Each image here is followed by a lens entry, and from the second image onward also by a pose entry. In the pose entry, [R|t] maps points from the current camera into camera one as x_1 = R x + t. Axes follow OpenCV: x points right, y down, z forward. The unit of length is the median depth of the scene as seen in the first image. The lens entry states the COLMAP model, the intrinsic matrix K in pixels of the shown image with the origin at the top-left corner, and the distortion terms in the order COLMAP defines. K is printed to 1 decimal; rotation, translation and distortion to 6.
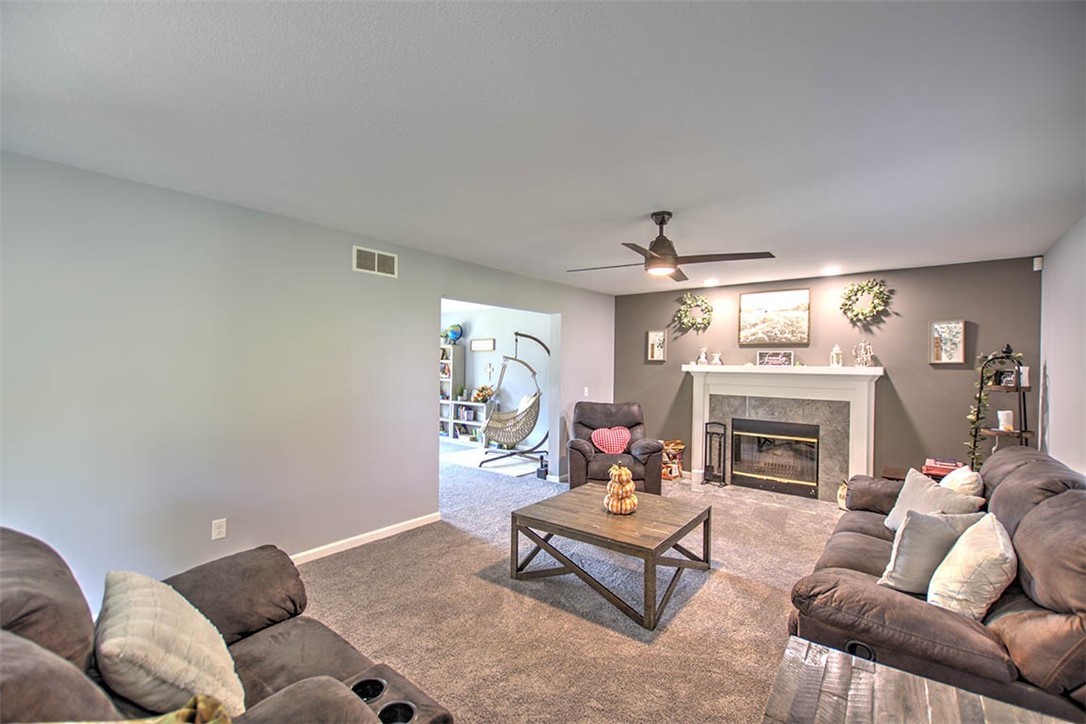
lens RADIAL K [[466.6, 0, 542.0], [0, 466.6, 366.0], [0, 0, 1]] dist [0.000480, 0.000127]
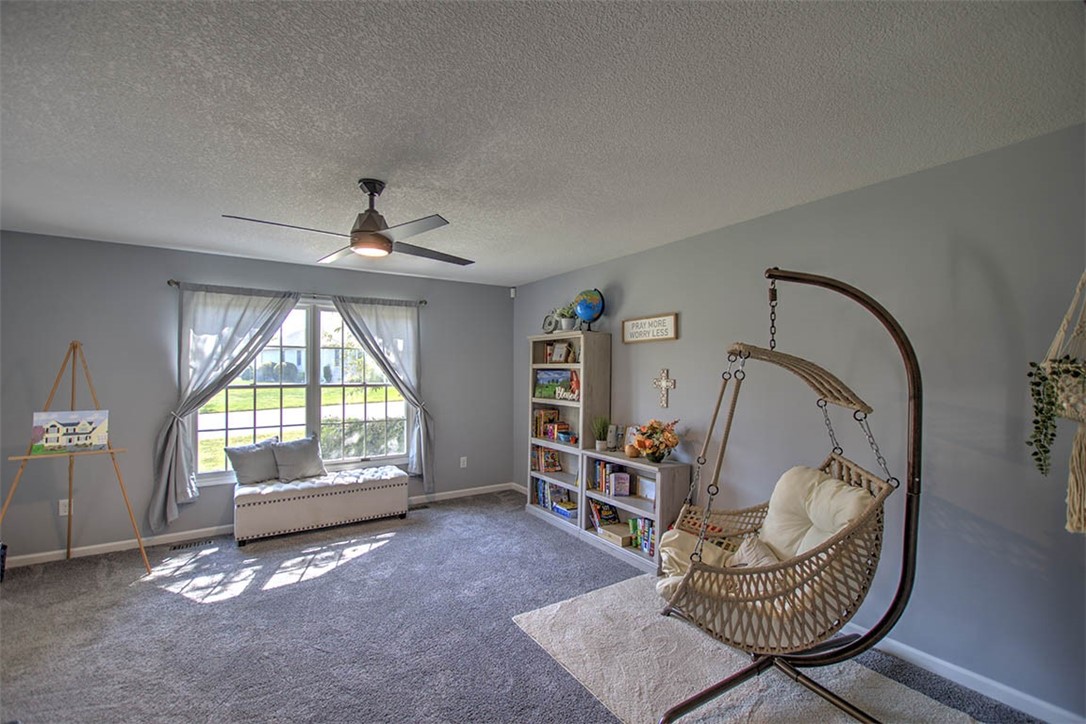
lens RADIAL K [[465.9, 0, 545.9], [0, 465.9, 377.6], [0, 0, 1]] dist [-0.000329, 0.000021]
pose [[0.953593, -0.002593, -0.301088, -0.128050], [0.006732, 0.999897, 0.012712, -0.006067], [0.301023, -0.014150, 0.953512, 0.796430]]
